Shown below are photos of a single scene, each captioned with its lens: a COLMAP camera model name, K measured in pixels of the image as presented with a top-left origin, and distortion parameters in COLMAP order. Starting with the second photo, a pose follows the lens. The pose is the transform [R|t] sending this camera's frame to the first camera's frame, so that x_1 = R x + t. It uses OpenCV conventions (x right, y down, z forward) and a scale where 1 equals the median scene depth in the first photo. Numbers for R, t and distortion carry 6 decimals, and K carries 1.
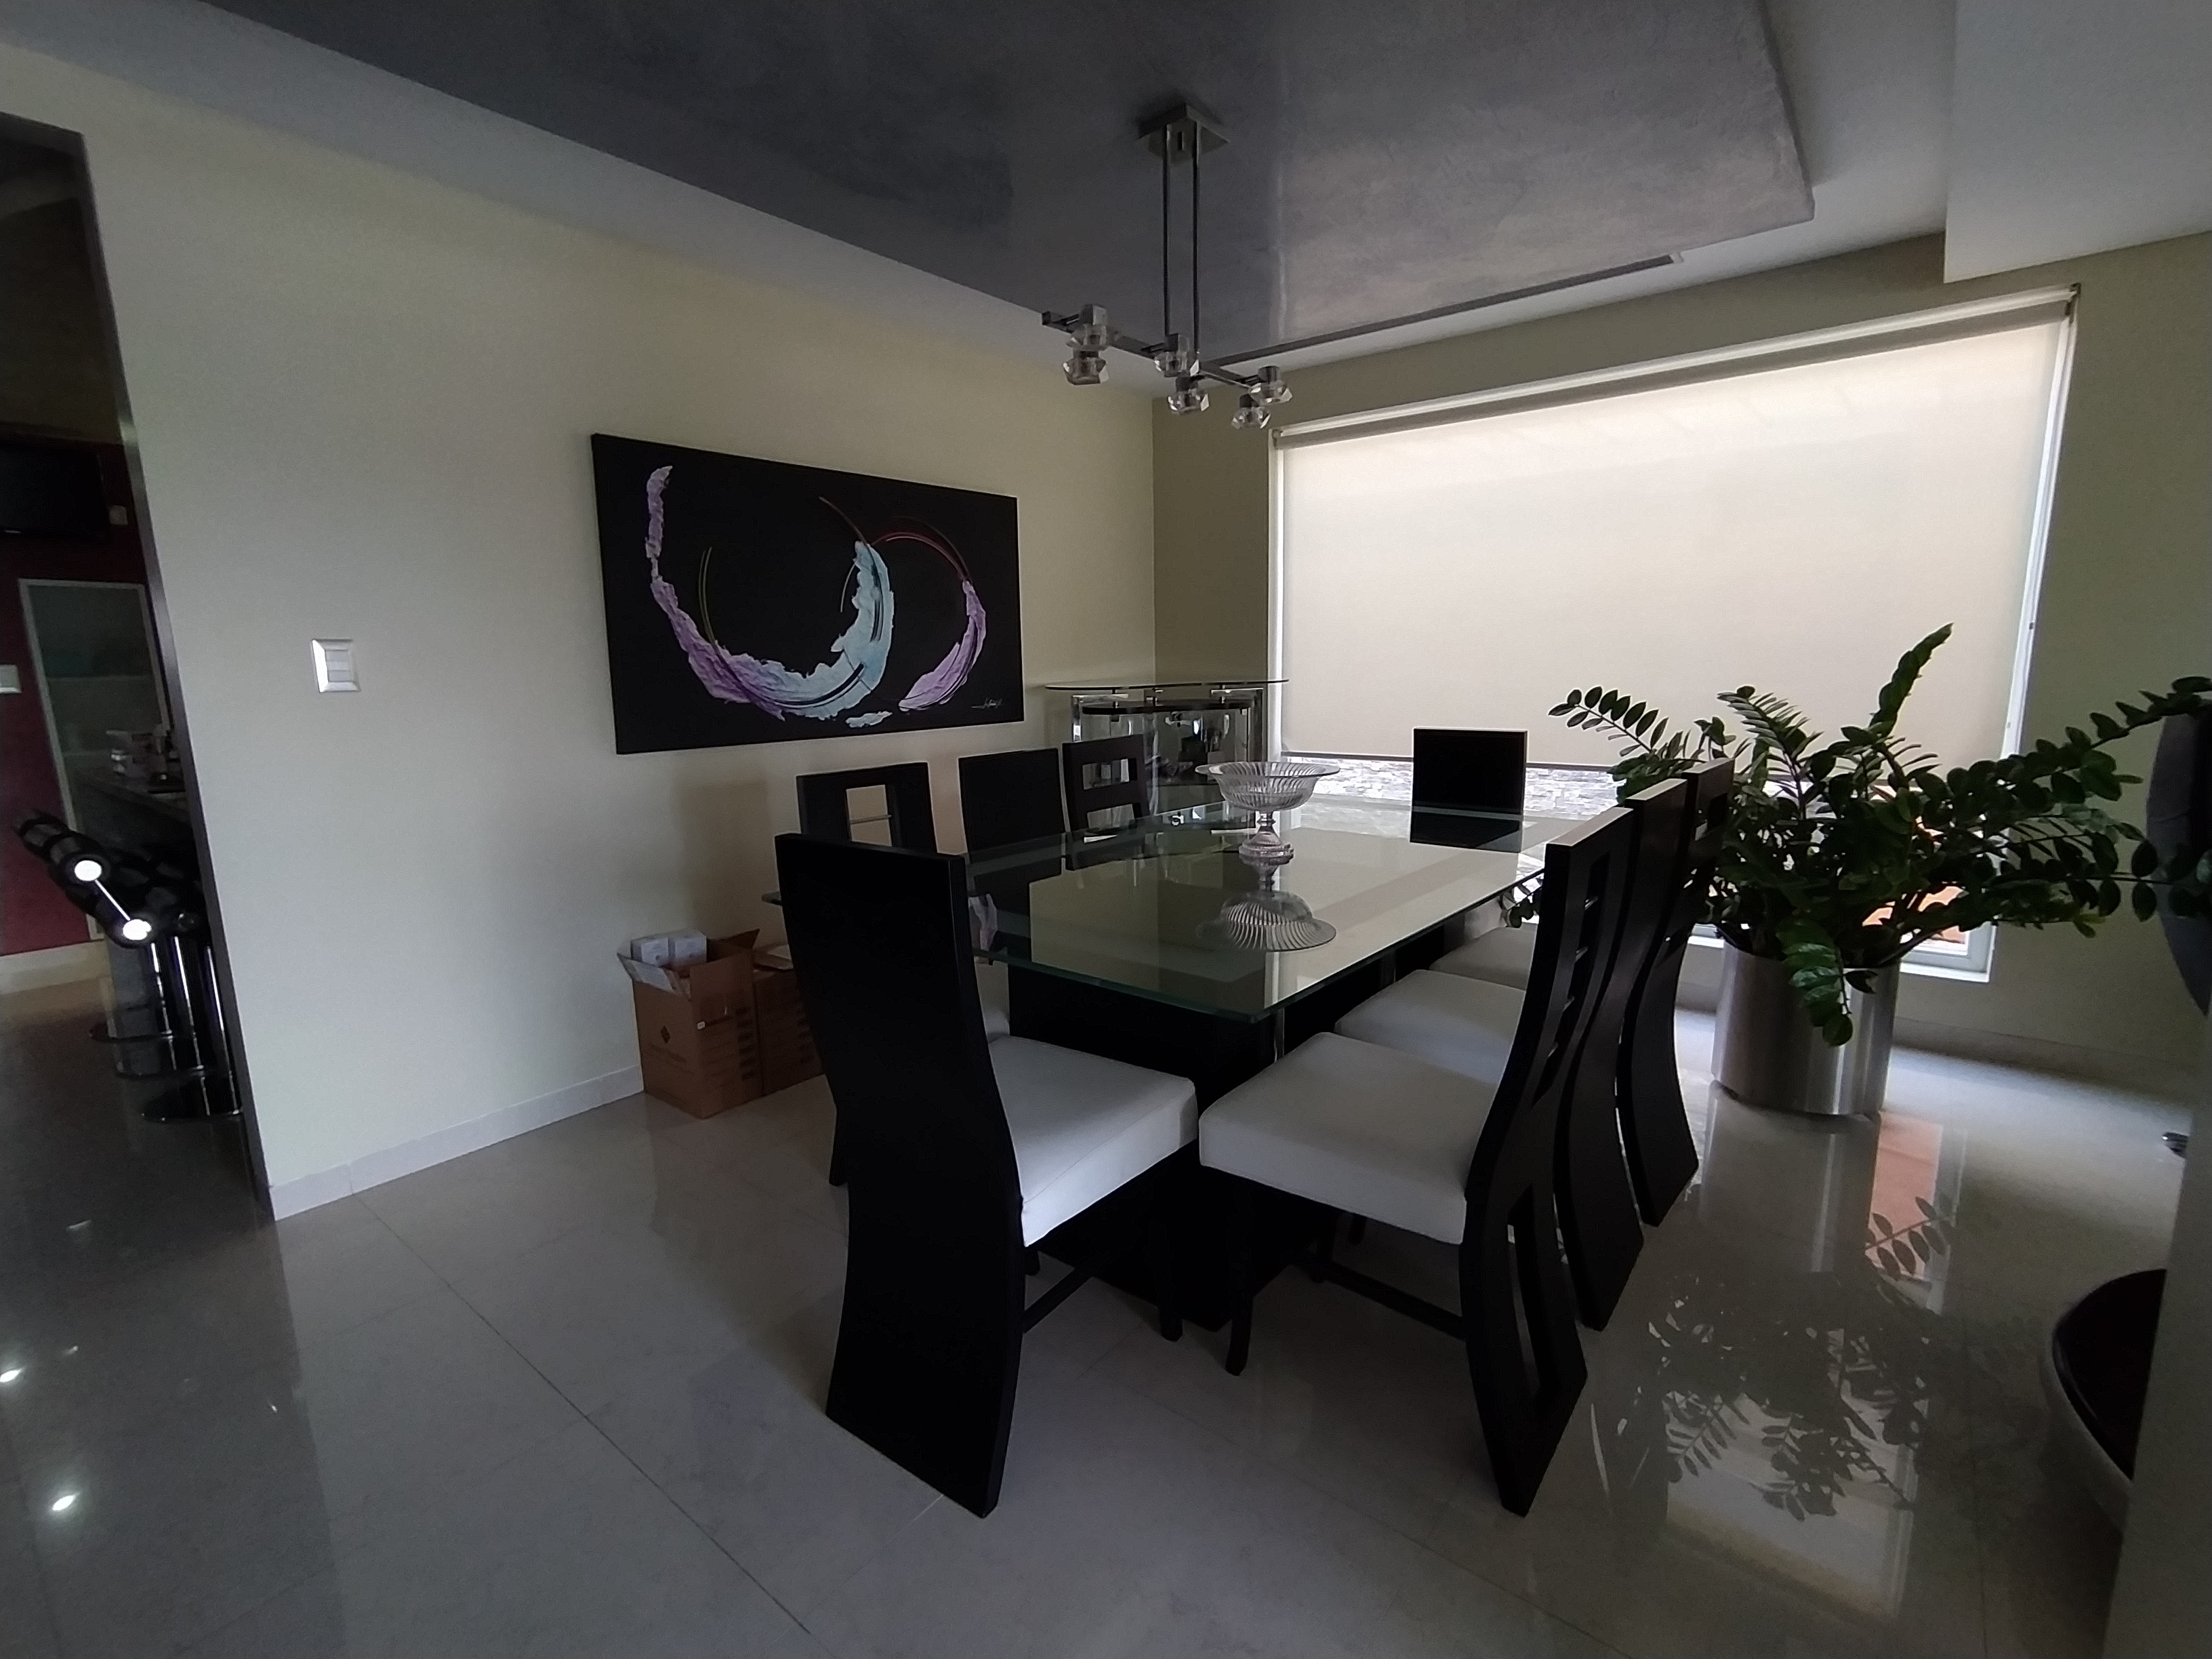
lens RADIAL K [[1017.7, 0, 1105.0], [0, 1017.7, 837.1], [0, 0, 1]] dist [-0.031815, 0.024750]
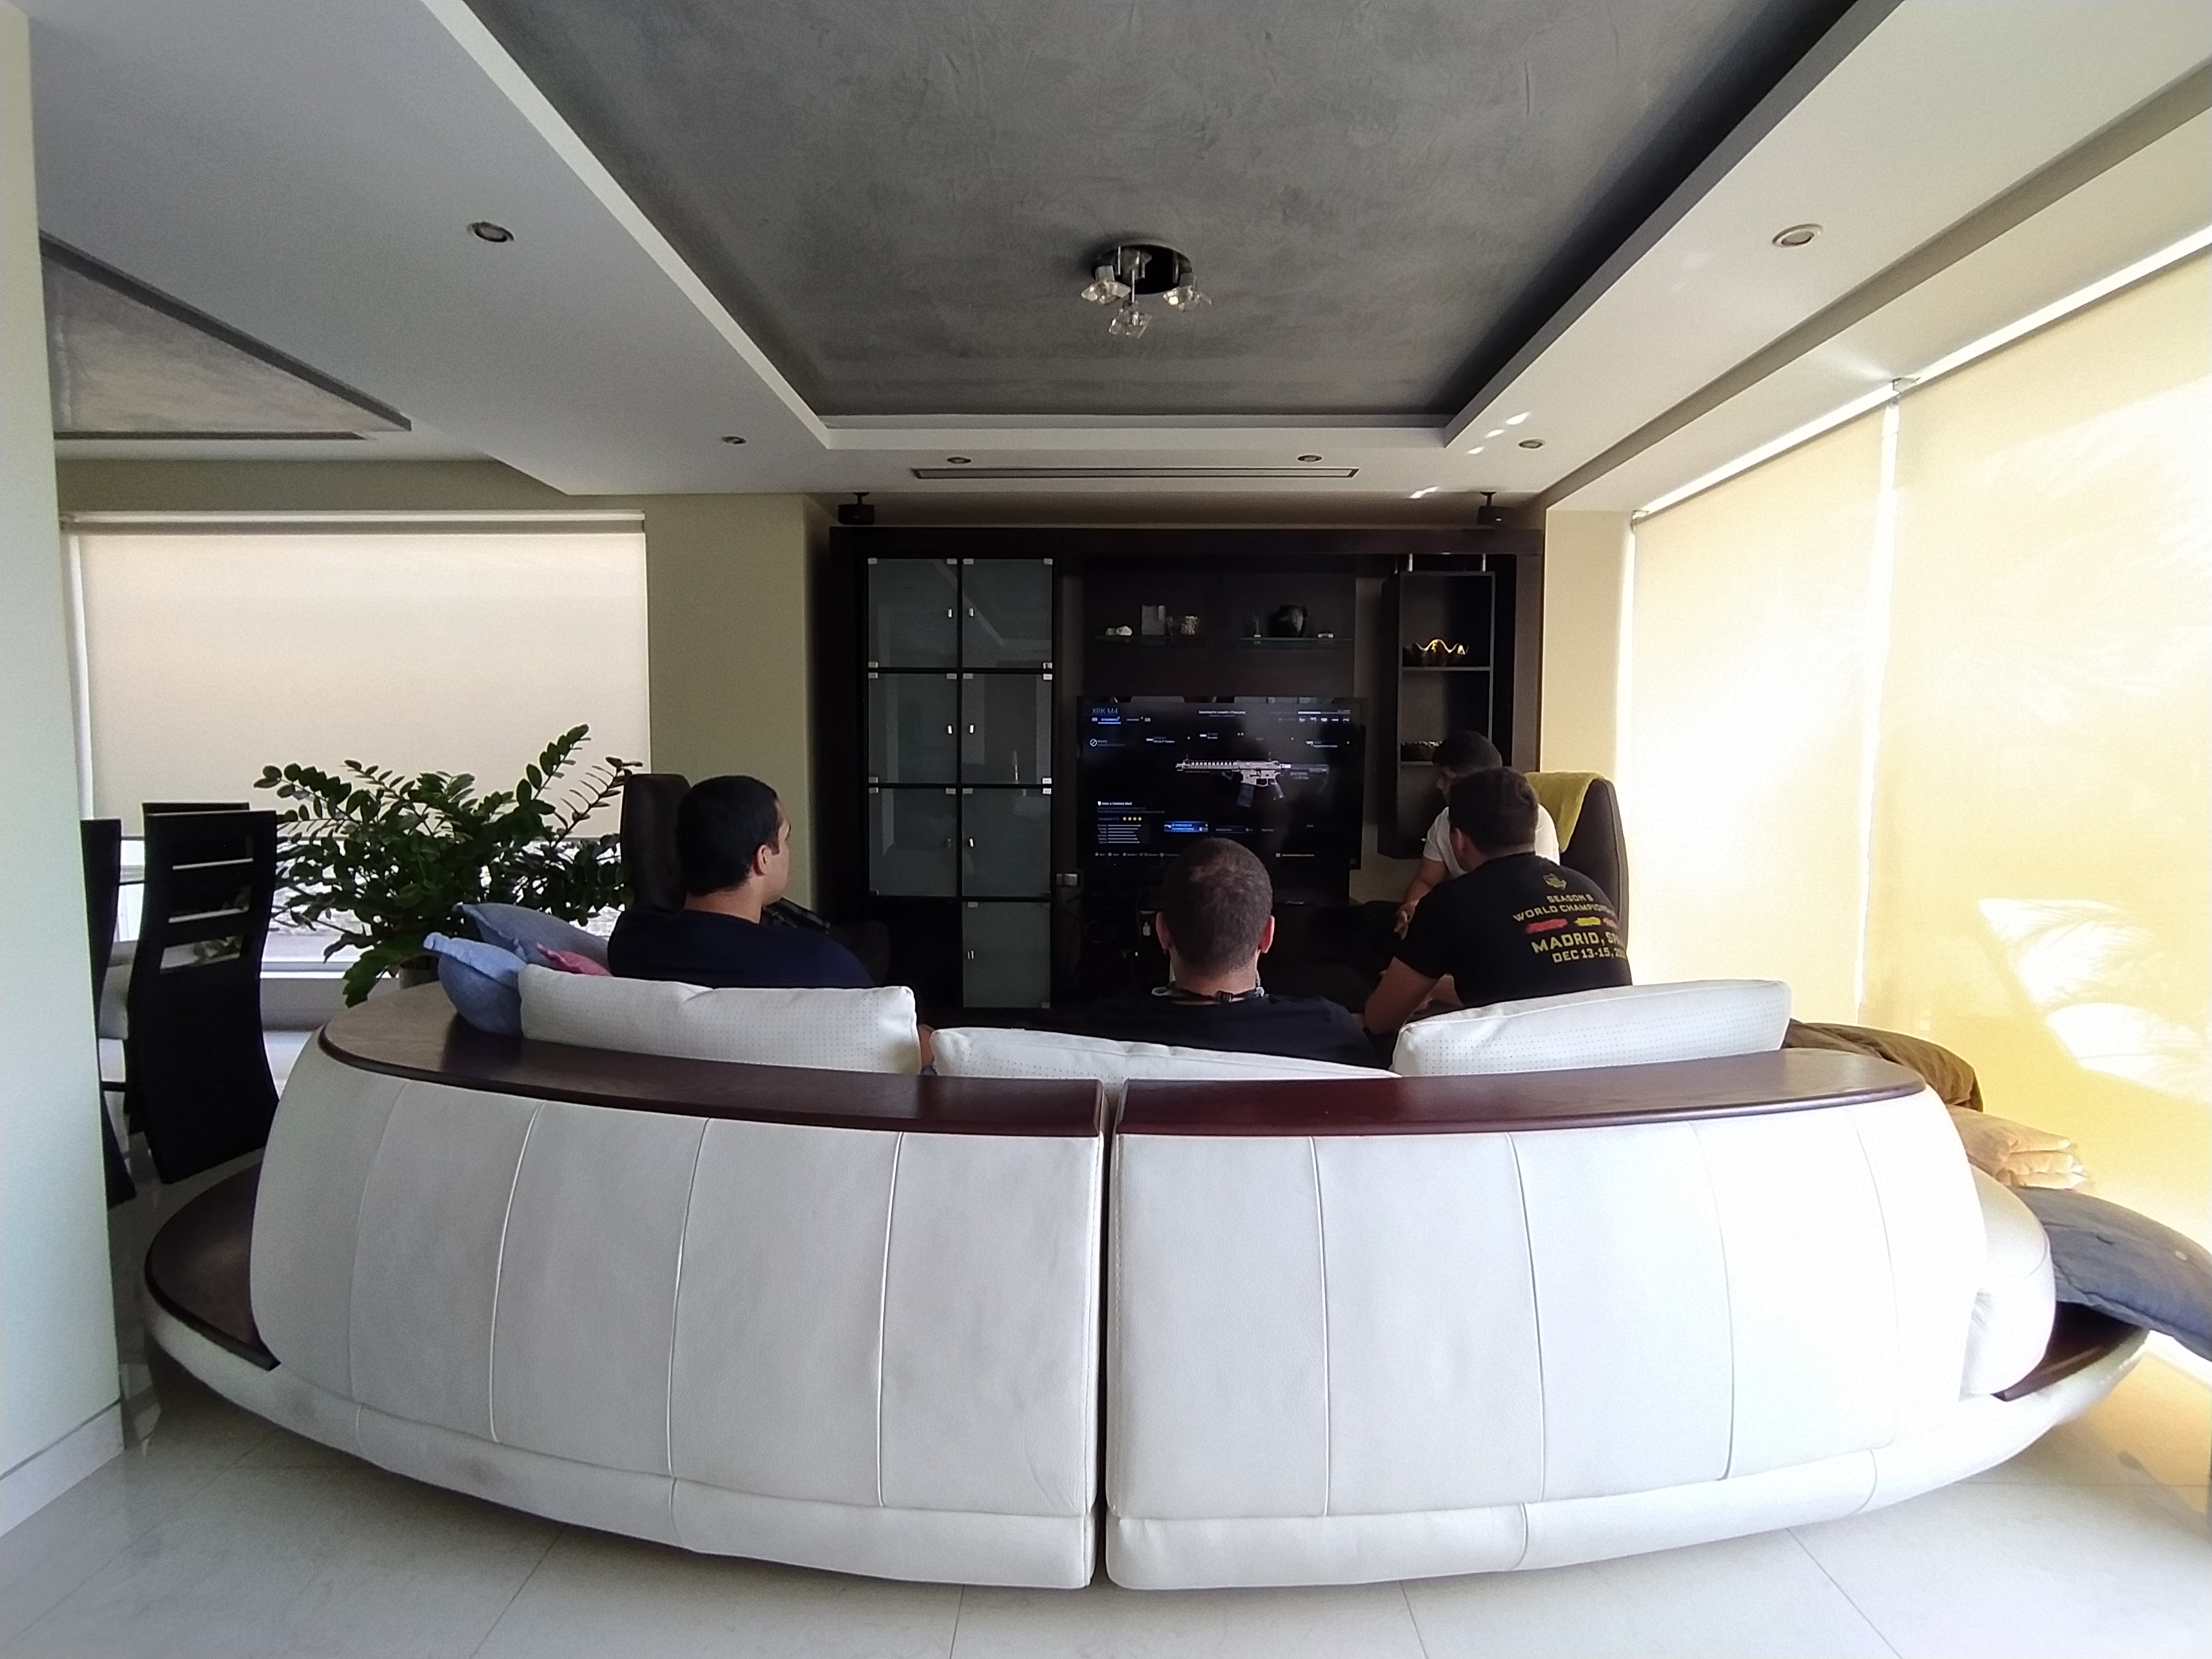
lens RADIAL K [[1017.7, 0, 1105.0], [0, 1017.7, 837.1], [0, 0, 1]] dist [-0.031815, 0.024750]
pose [[0.791179, -0.019123, 0.611285, 0.529329], [0.089187, 0.992434, -0.084387, 0.128428], [-0.605046, 0.121284, 0.786899, -0.532748]]
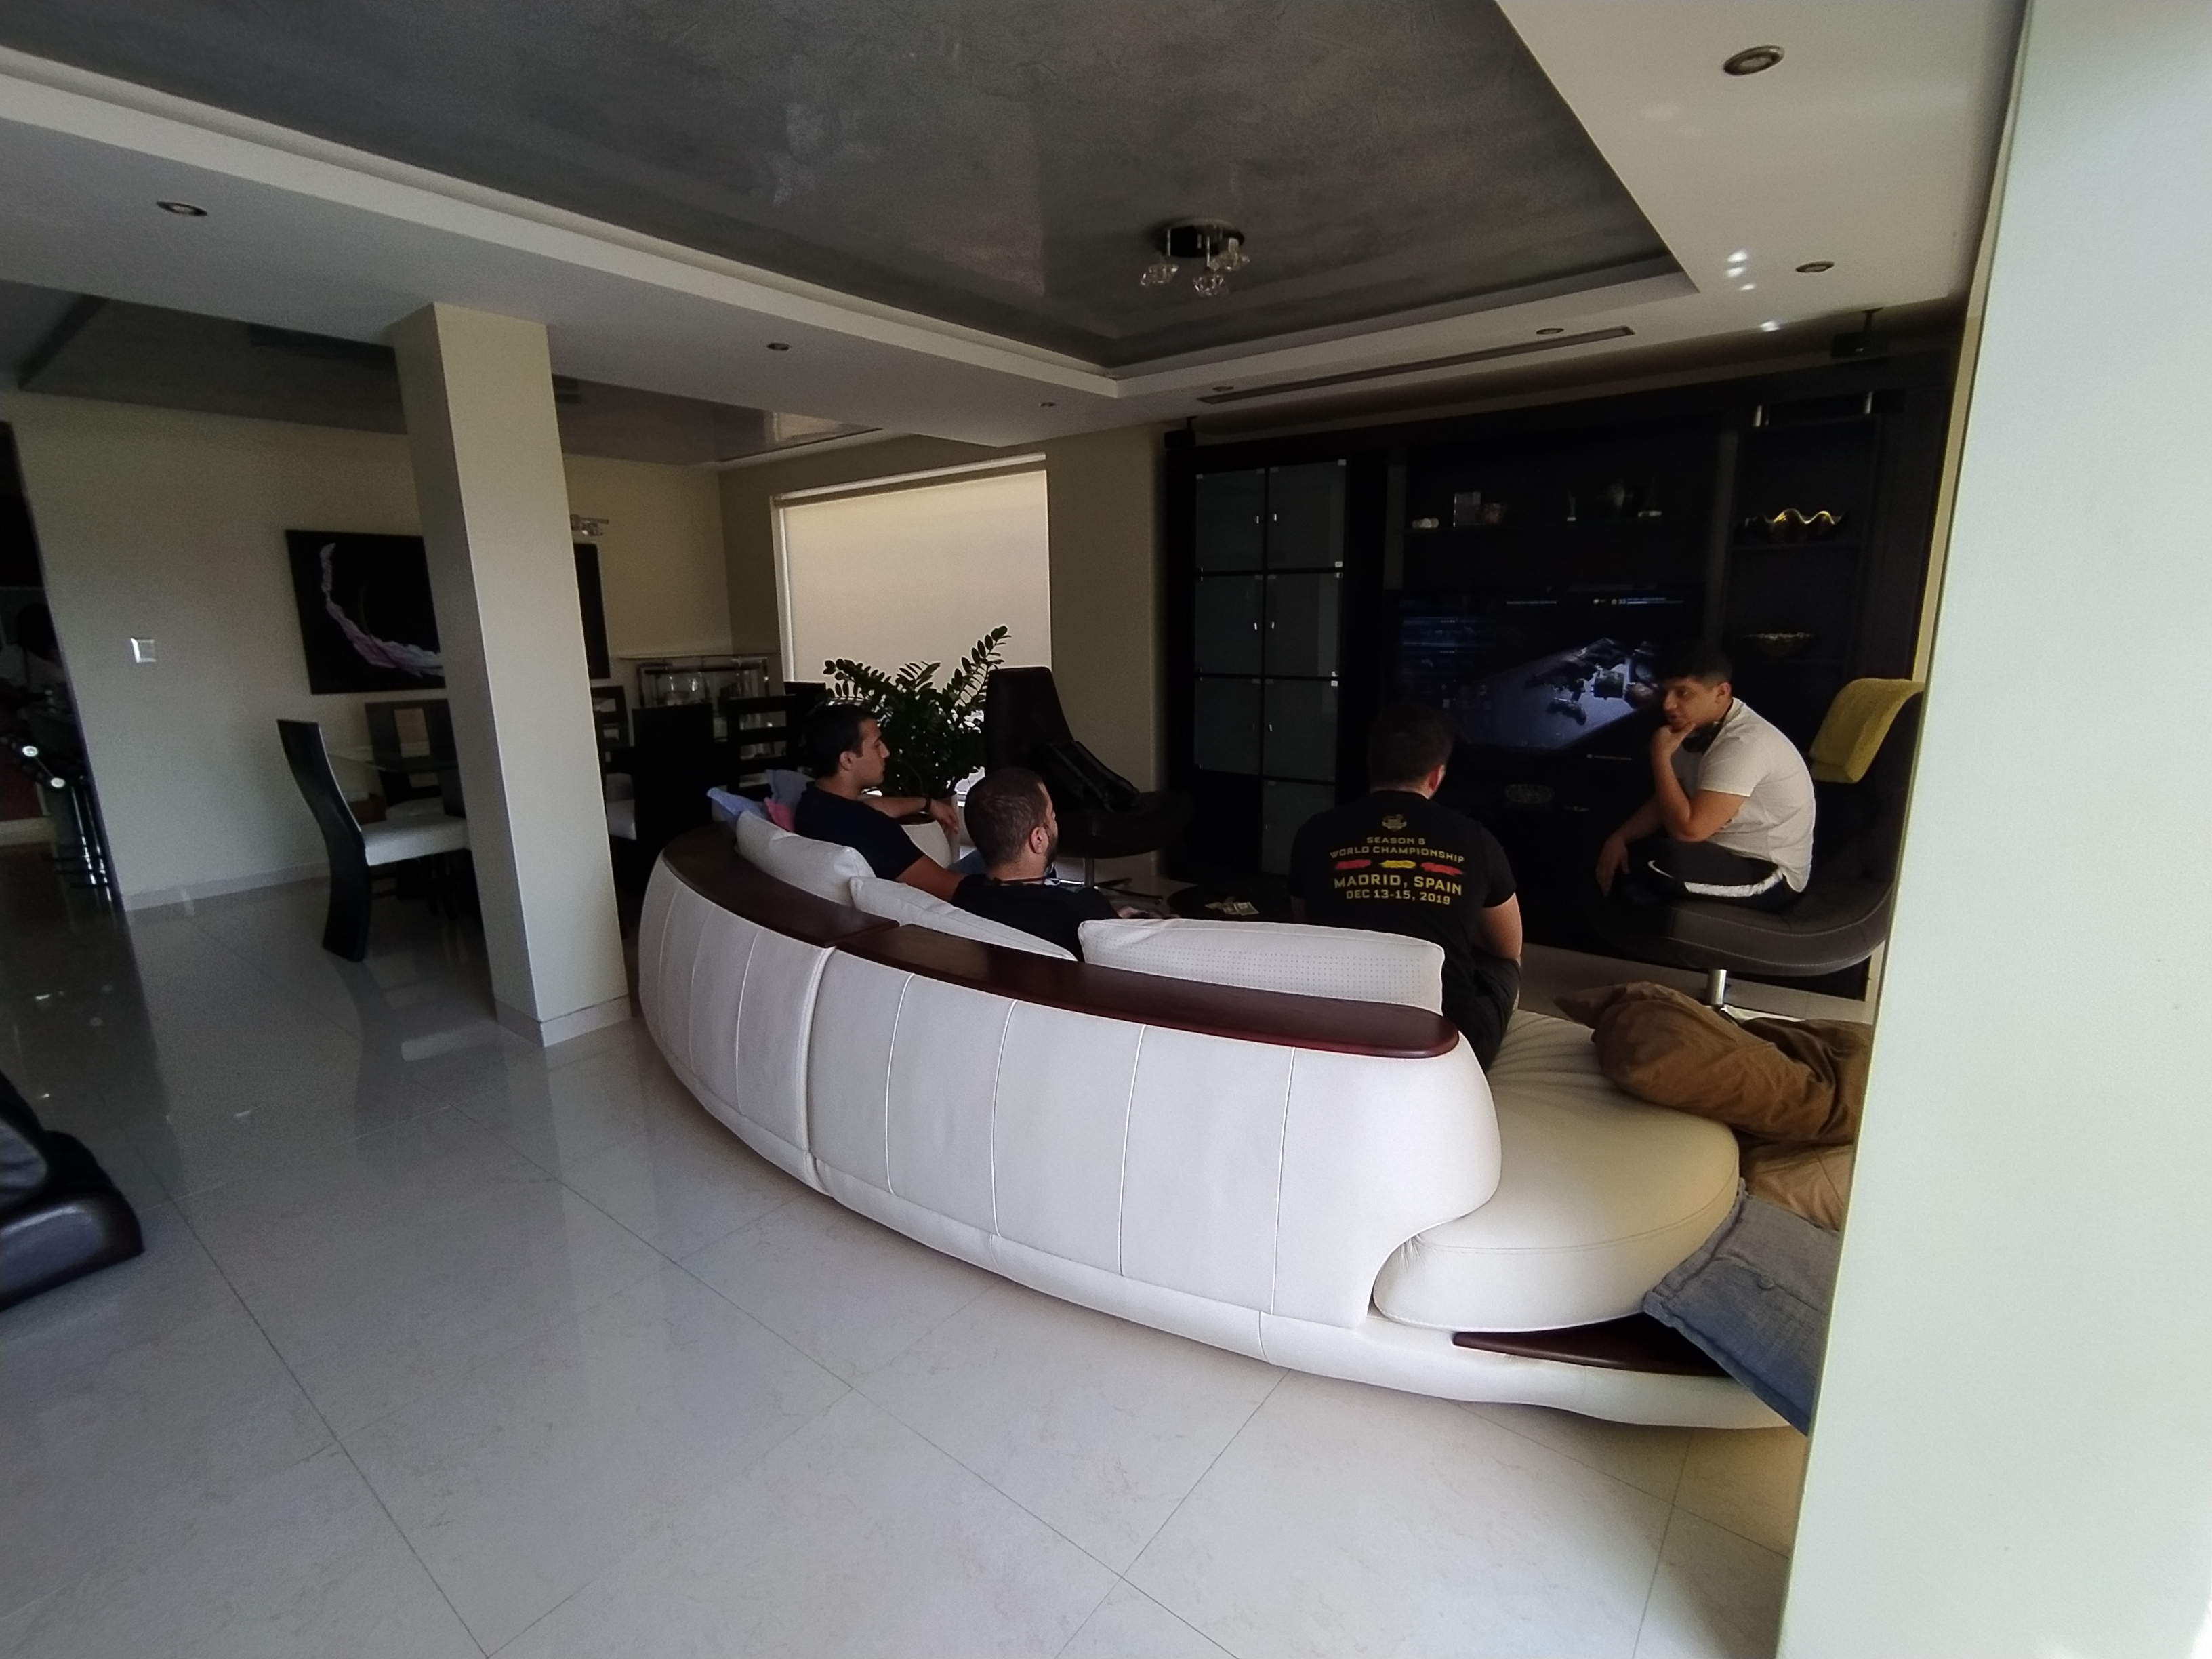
lens RADIAL K [[1017.7, 0, 1105.0], [0, 1017.7, 837.1], [0, 0, 1]] dist [-0.031815, 0.024750]
pose [[0.999987, 0.001852, 0.004731, 0.992185], [-0.002033, 0.999252, 0.038624, 0.109076], [-0.004656, -0.038633, 0.999243, -0.909755]]
